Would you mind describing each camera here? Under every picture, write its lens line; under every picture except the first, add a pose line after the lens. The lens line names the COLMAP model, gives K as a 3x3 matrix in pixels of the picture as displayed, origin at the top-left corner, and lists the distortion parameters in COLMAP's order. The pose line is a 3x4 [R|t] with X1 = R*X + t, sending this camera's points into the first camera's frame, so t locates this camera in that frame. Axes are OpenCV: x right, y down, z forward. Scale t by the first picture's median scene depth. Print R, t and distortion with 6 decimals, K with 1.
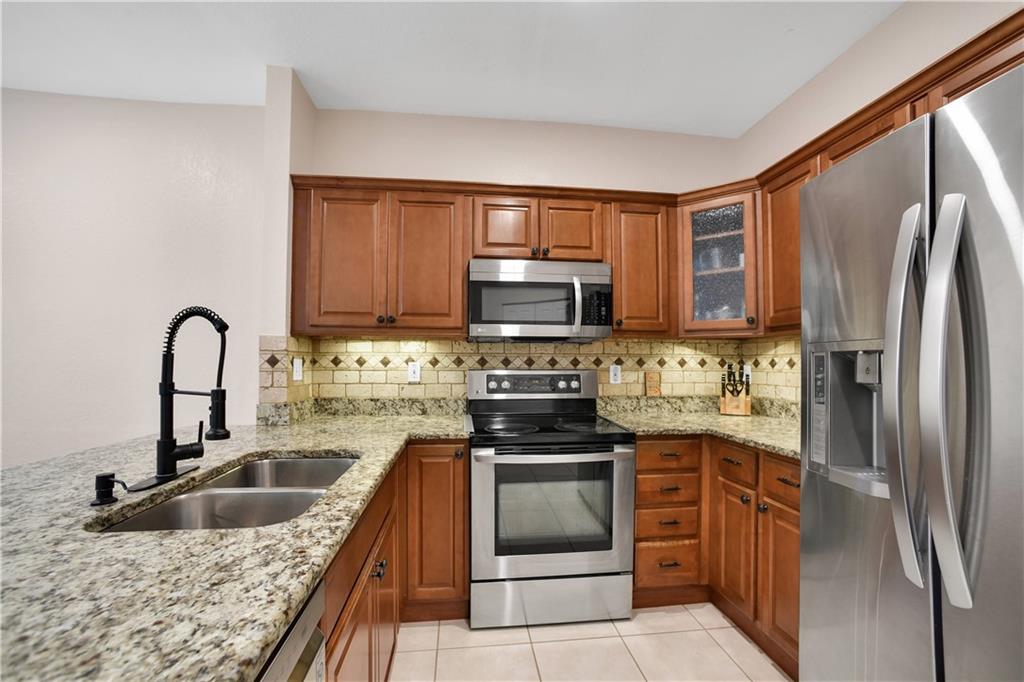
lens RADIAL K [[420.3, 0, 512.4], [0, 420.3, 355.0], [0, 0, 1]] dist [-0.028571, 0.005414]
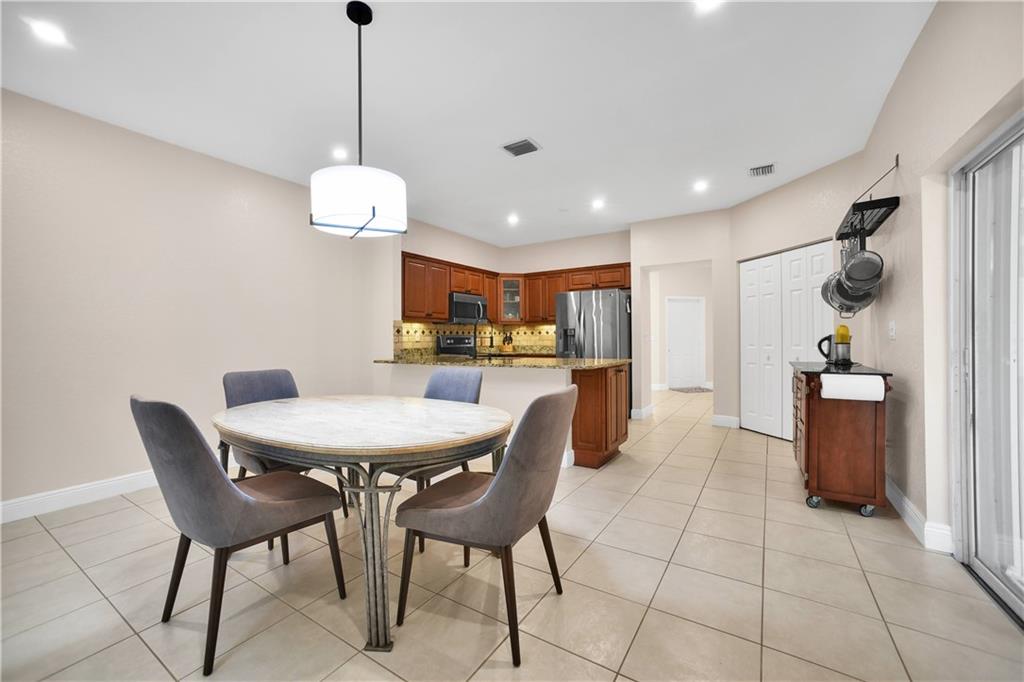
lens RADIAL K [[408.4, 0, 507.6], [0, 408.4, 338.5], [0, 0, 1]] dist [0.003900, 0.000104]
pose [[0.646661, -0.008640, 0.762729, -1.710565], [-0.002464, 0.999907, 0.013416, 0.020325], [-0.762774, -0.010555, 0.646579, -0.846257]]
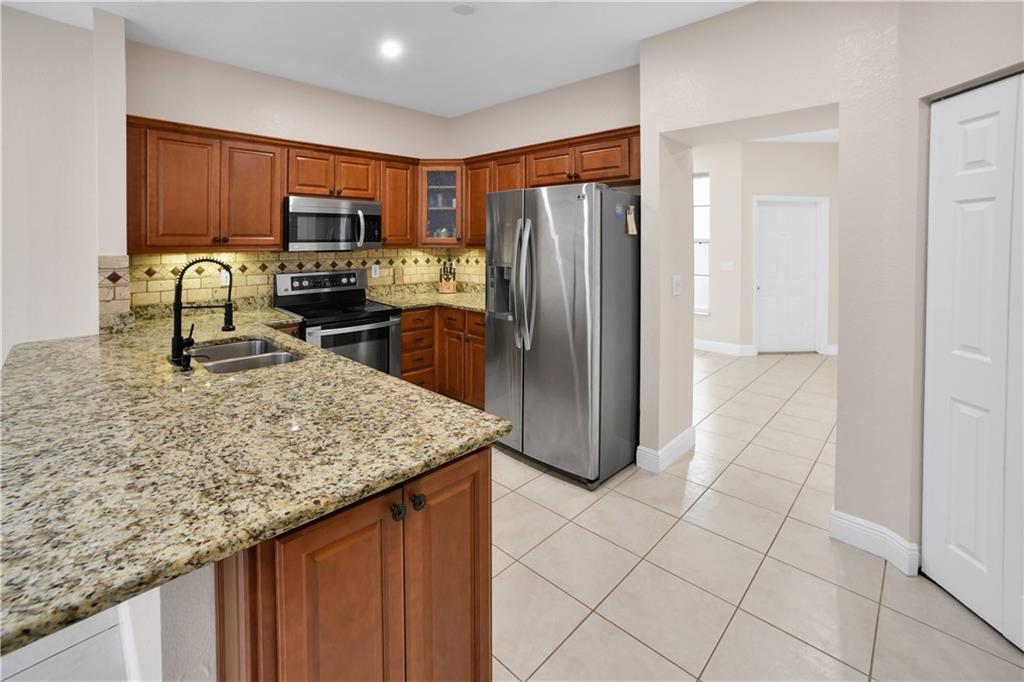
lens RADIAL K [[446.8, 0, 492.9], [0, 446.8, 243.4], [0, 0, 1]] dist [-0.000421, 0.000775]
pose [[0.791550, -0.008034, 0.611052, -0.443317], [-0.008701, 0.999664, 0.024414, -0.106163], [-0.611042, -0.024642, 0.791214, -0.555212]]
